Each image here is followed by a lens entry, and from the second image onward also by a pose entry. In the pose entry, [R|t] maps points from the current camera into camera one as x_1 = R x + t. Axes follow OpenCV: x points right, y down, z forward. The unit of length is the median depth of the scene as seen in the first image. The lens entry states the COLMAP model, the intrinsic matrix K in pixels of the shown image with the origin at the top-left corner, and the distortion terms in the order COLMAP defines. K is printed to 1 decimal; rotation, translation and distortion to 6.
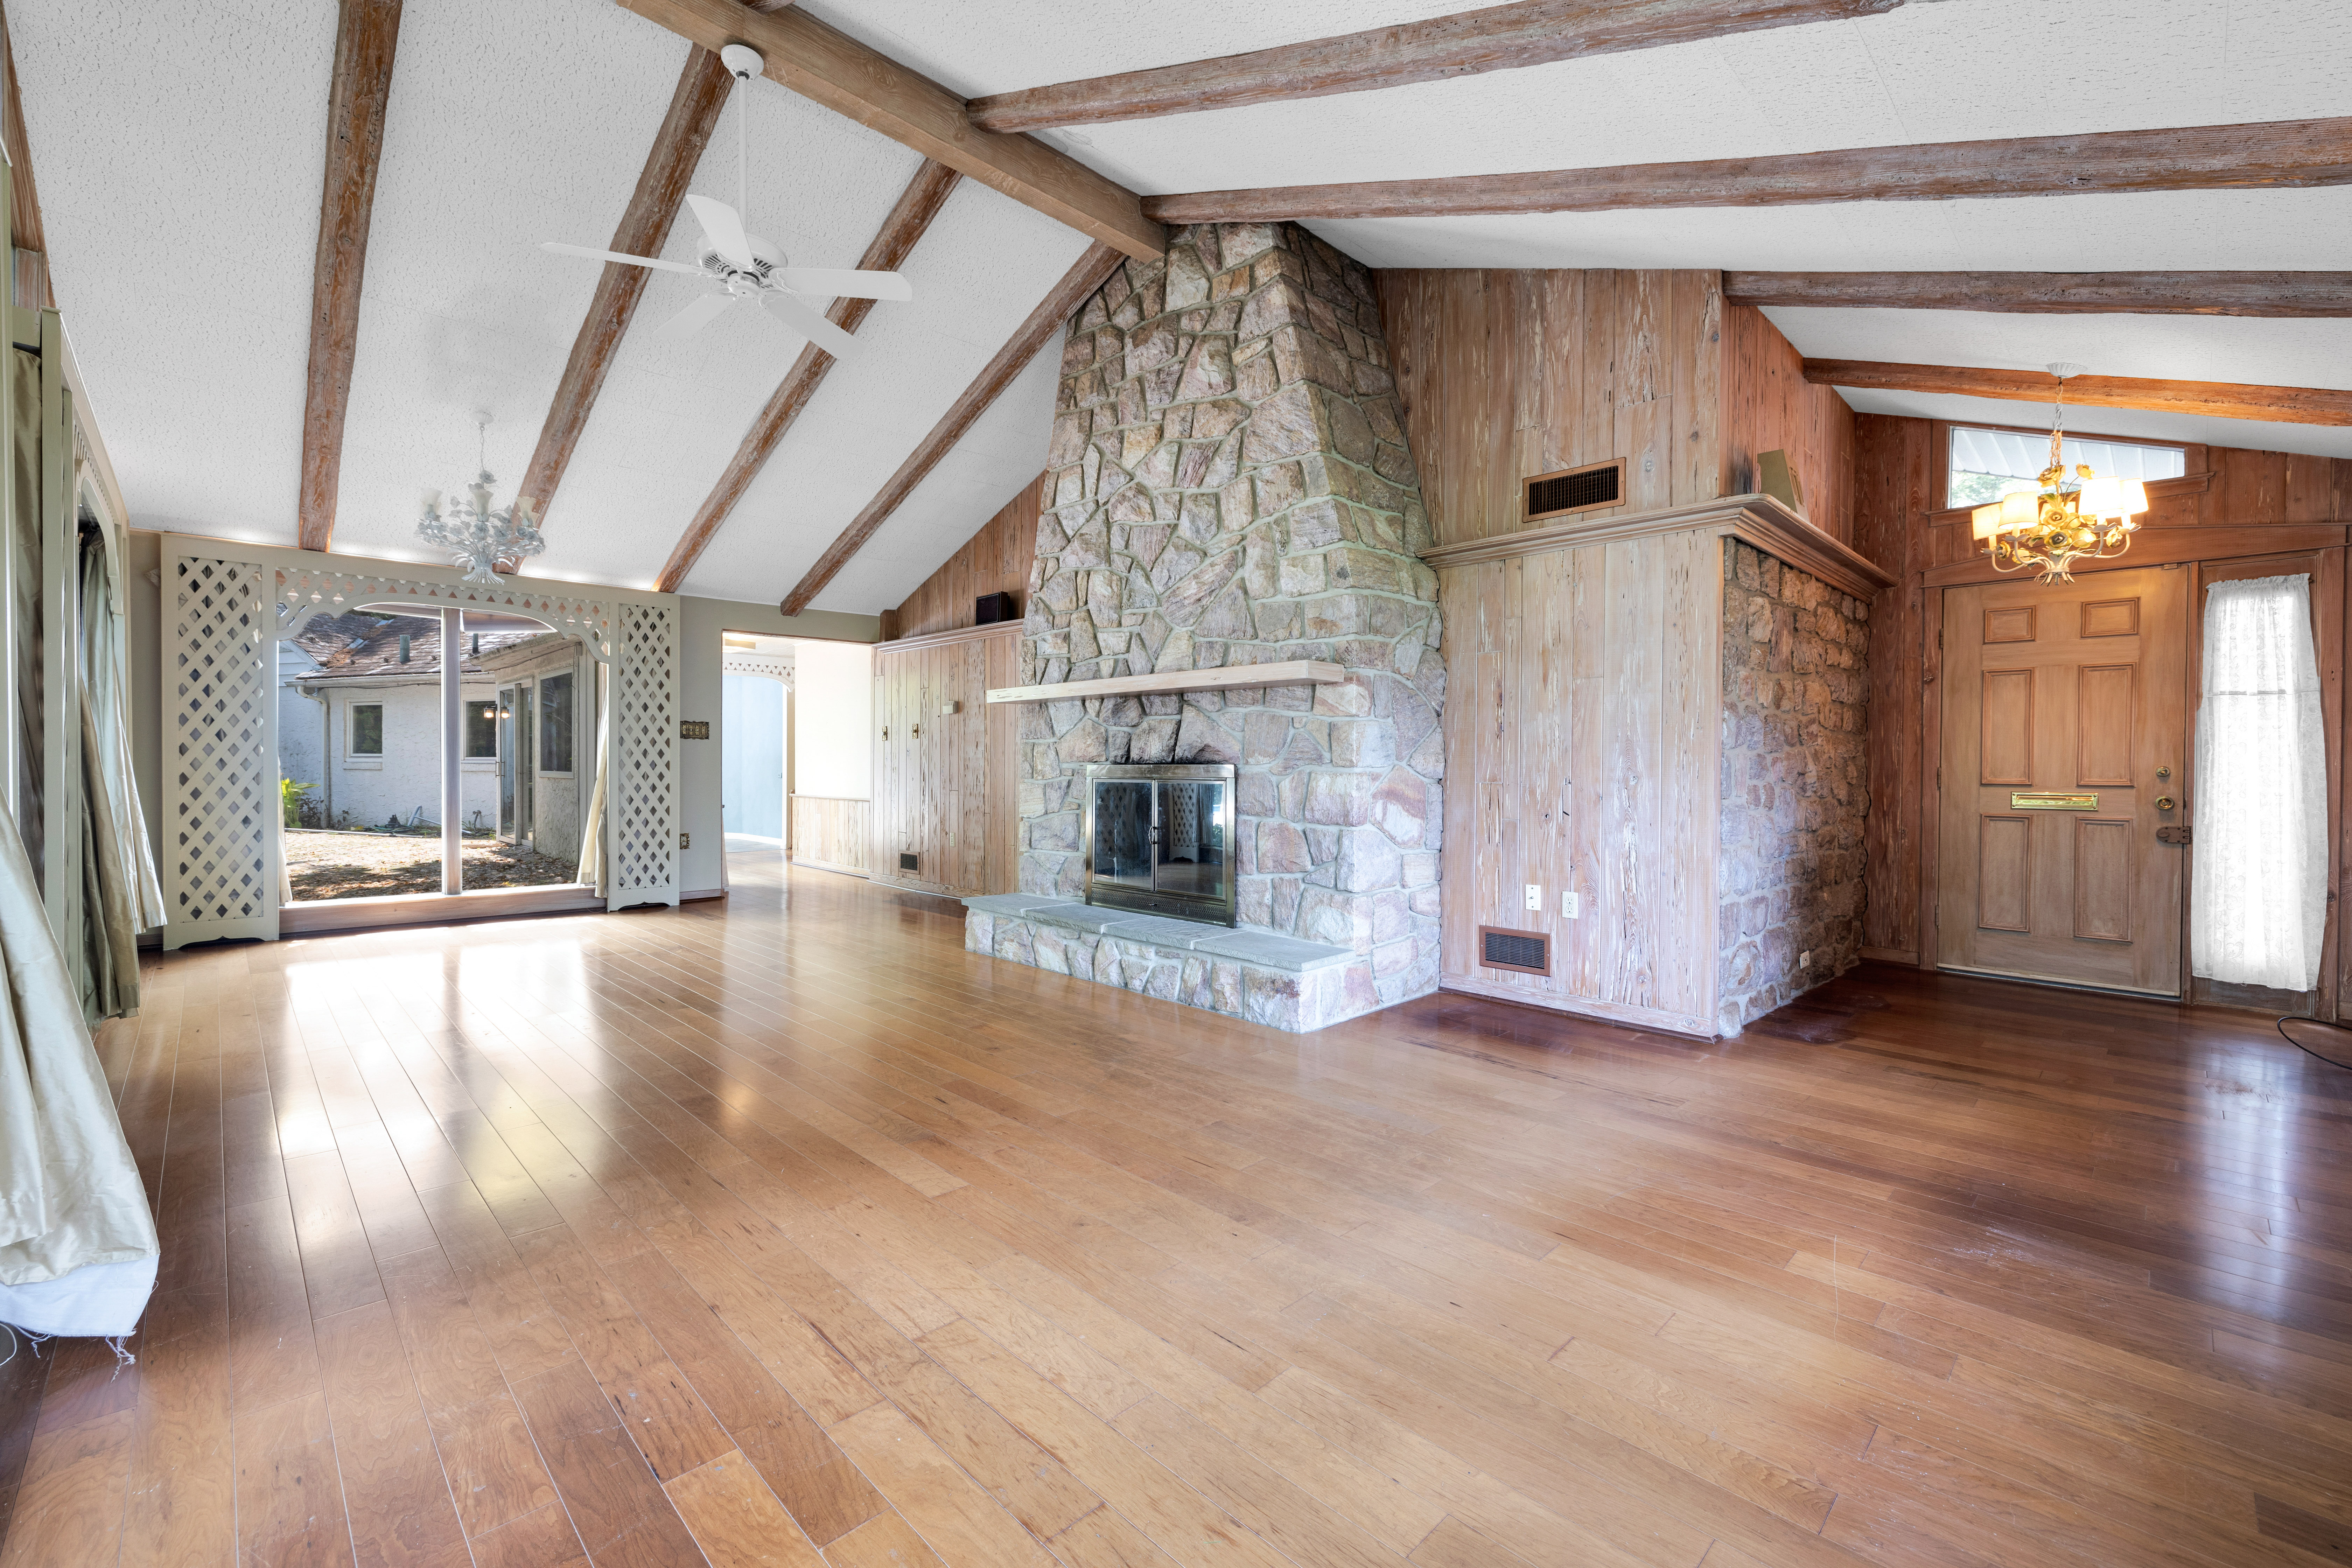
lens RADIAL K [[981.8, 0, 1175.0], [0, 981.8, 778.1], [0, 0, 1]] dist [0.000969, -0.000596]
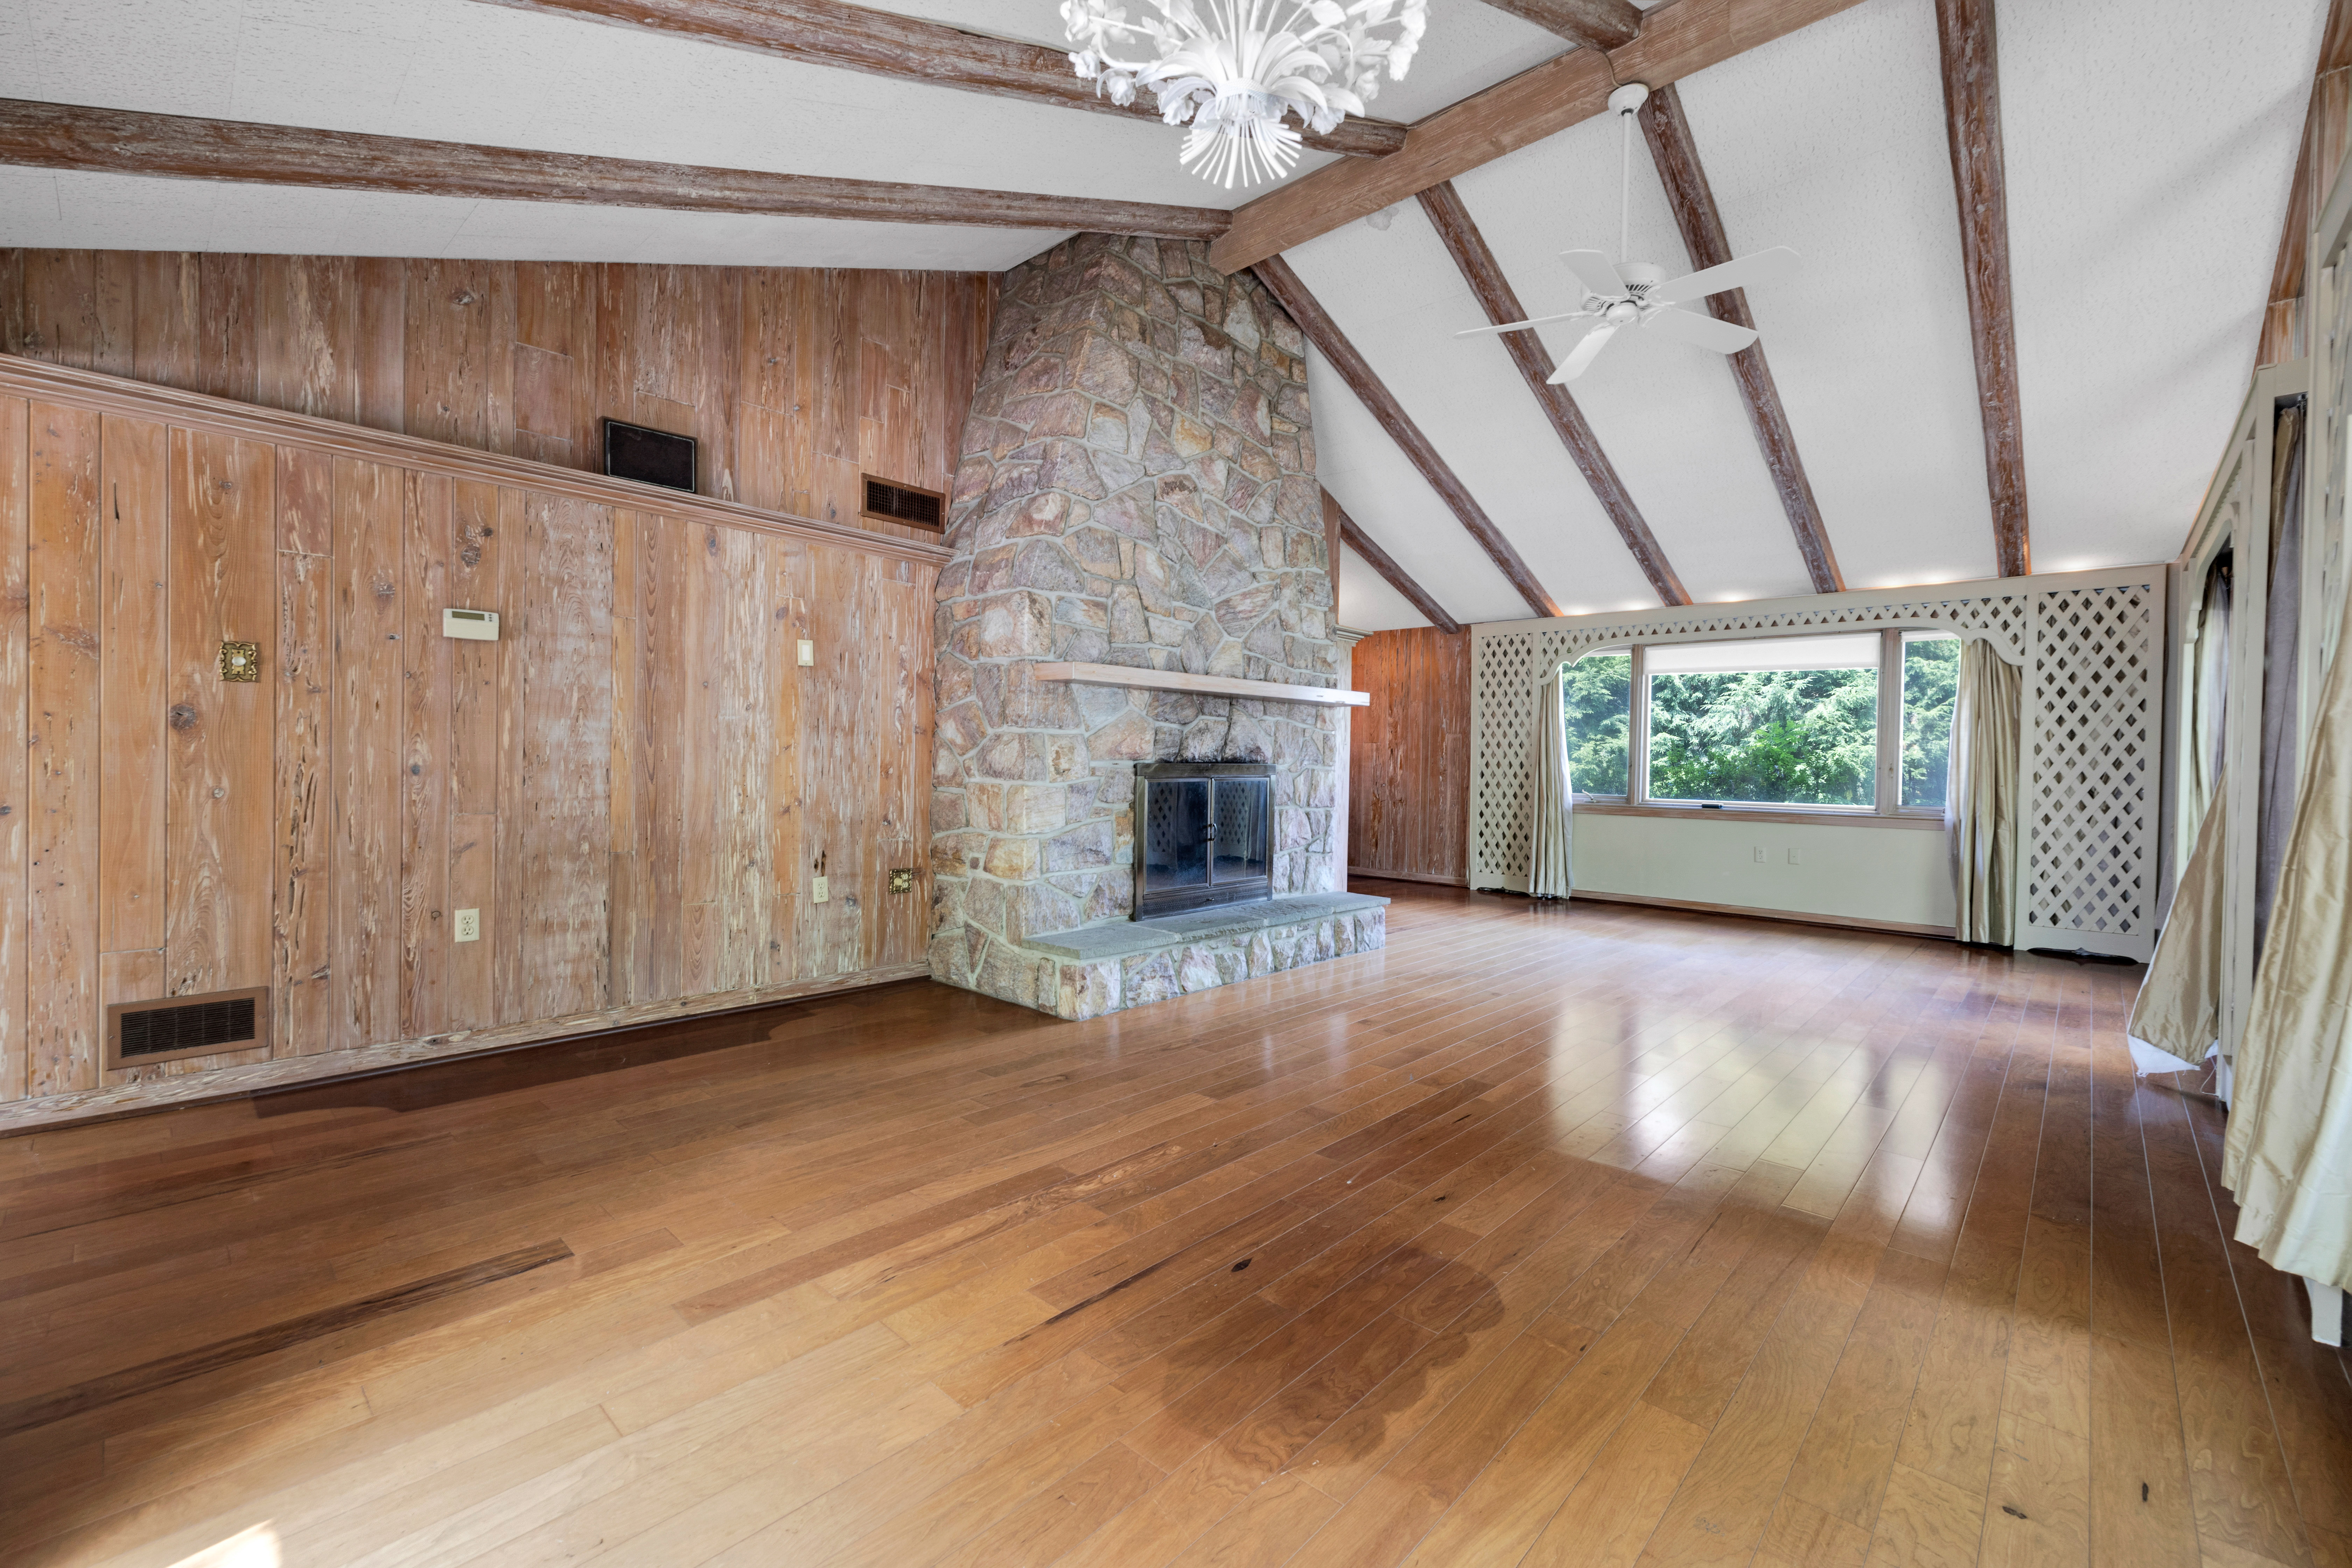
lens RADIAL K [[981.8, 0, 1176.0], [0, 981.8, 777.3], [0, 0, 1]] dist [0.000969, -0.000596]
pose [[-0.045222, -0.023470, 0.998701, -1.127496], [-0.003012, 0.999723, 0.023358, -0.024829], [-0.998972, -0.001951, -0.045281, 1.165495]]
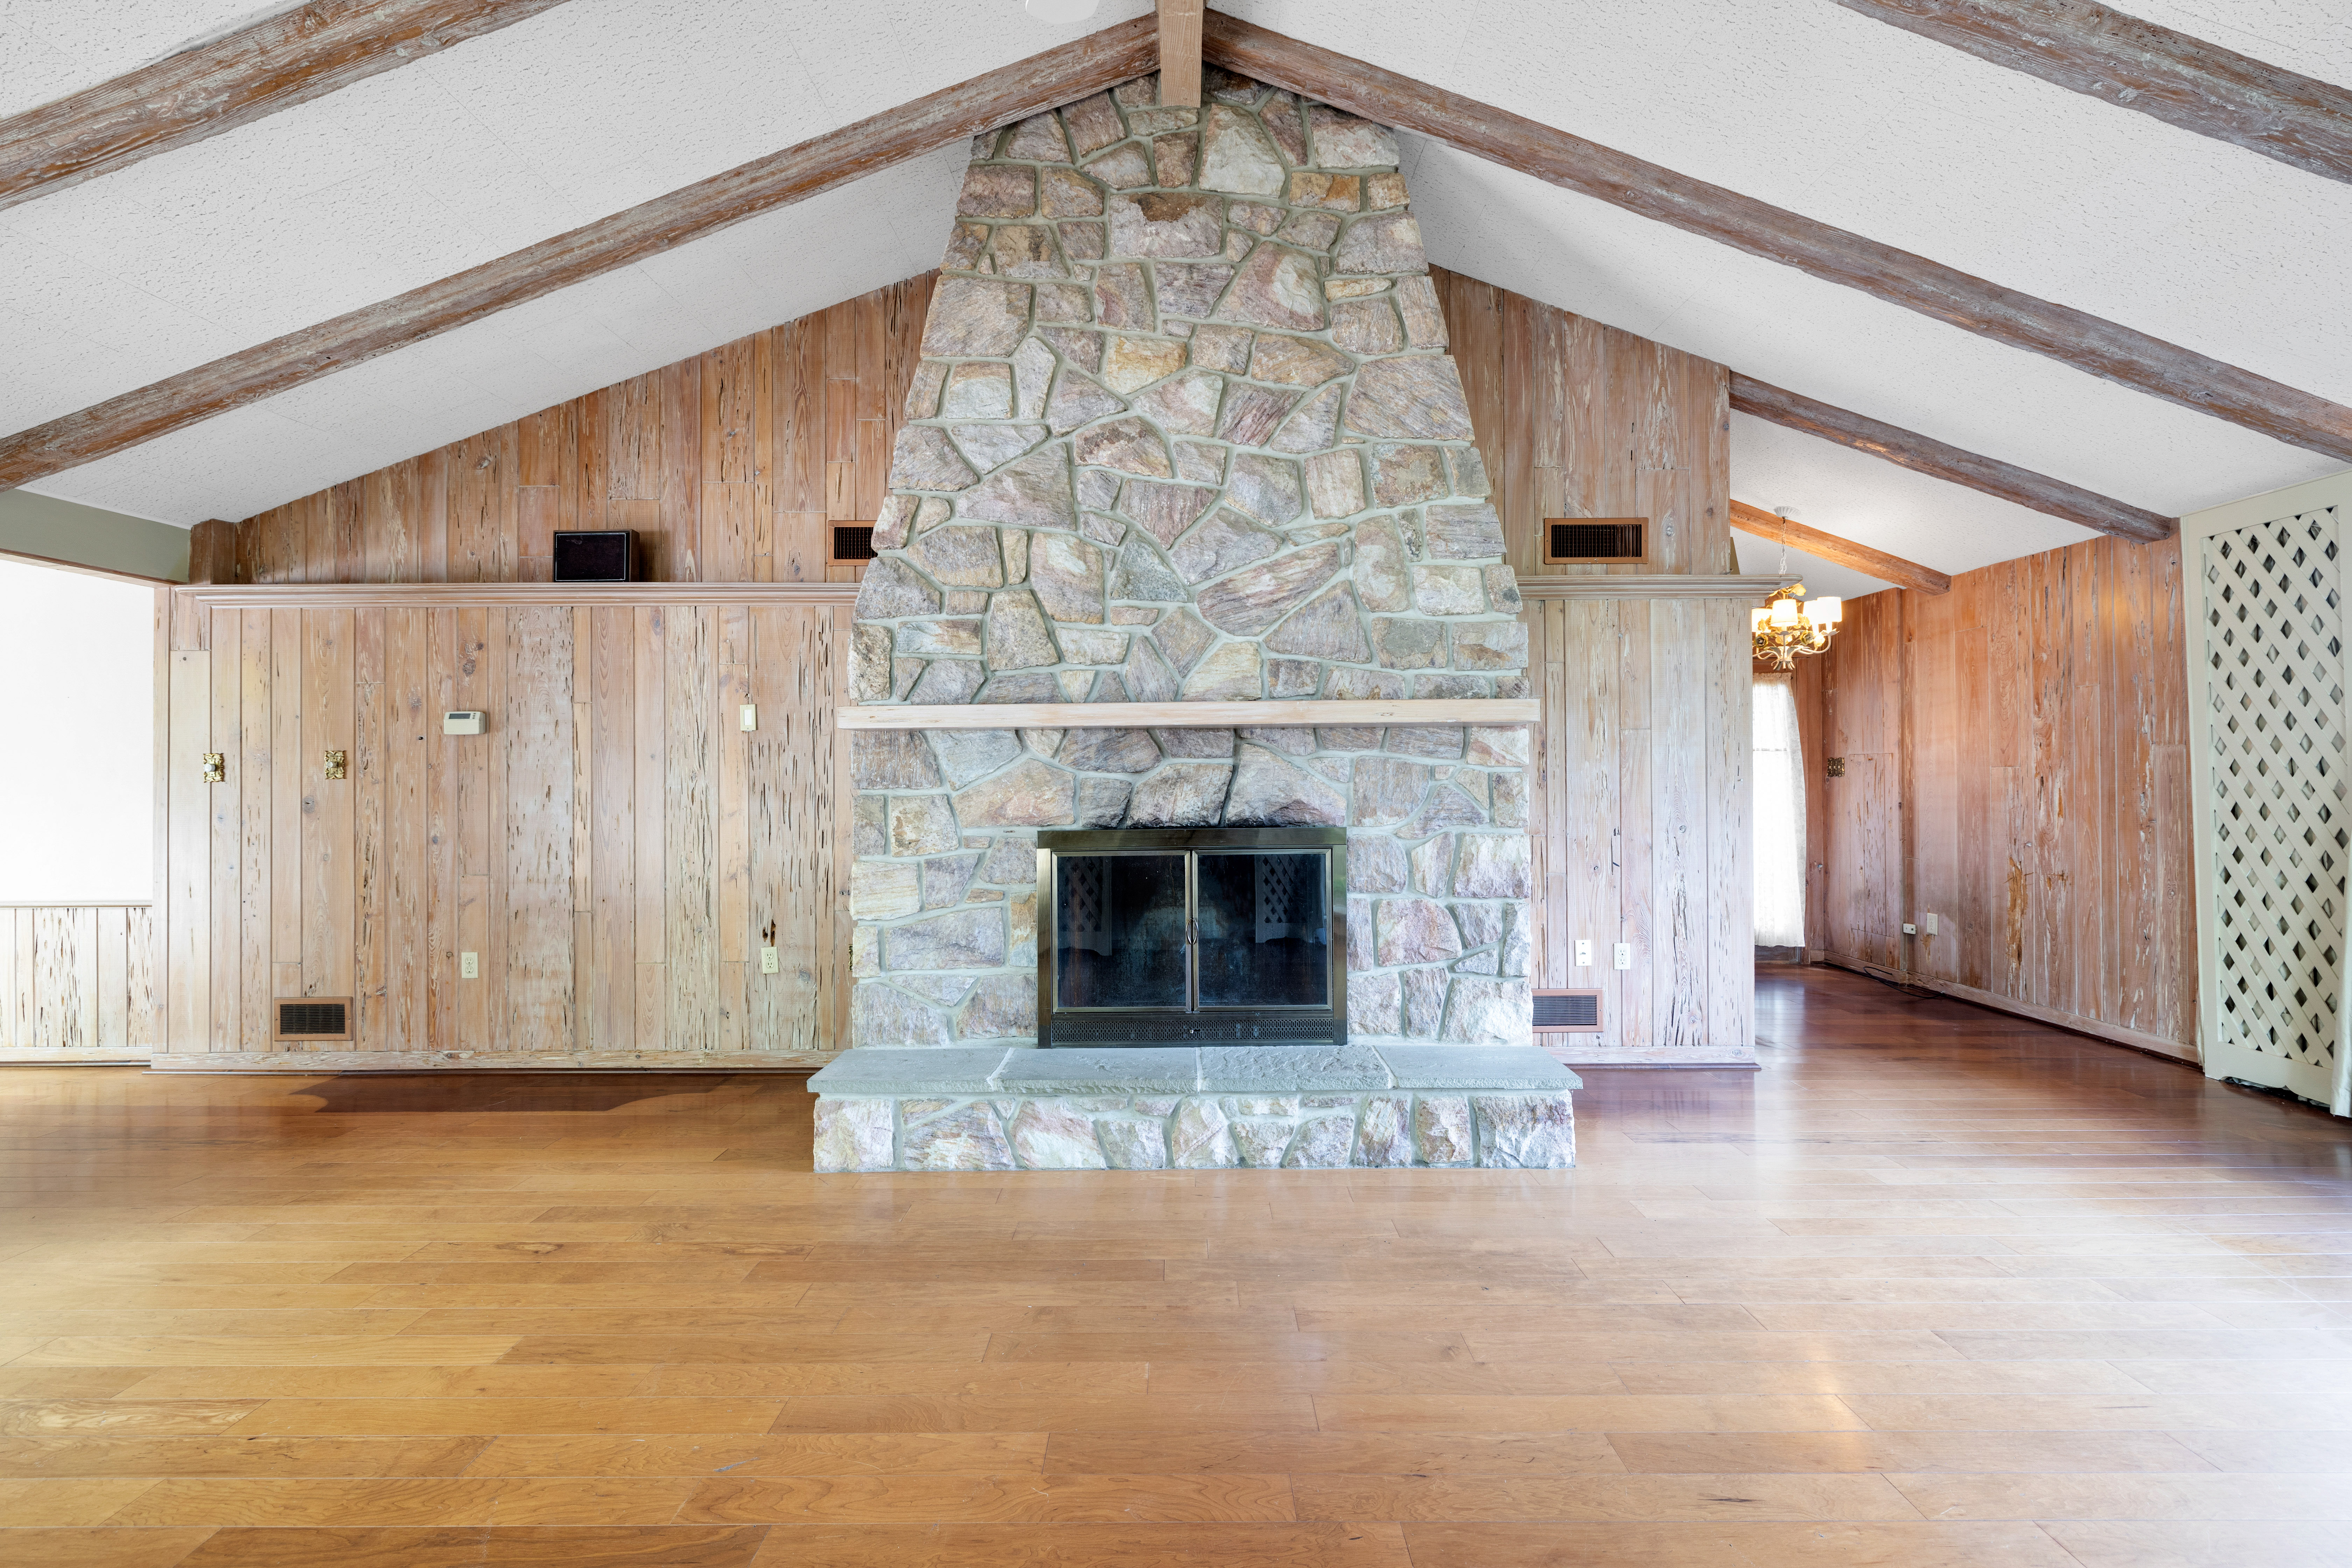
lens RADIAL K [[981.8, 0, 1176.6], [0, 981.8, 777.9], [0, 0, 1]] dist [0.000969, -0.000596]
pose [[0.702946, -0.008402, 0.711194, -0.560178], [0.020958, 0.999741, -0.008904, -0.046776], [-0.710934, 0.021165, 0.702940, 0.557038]]
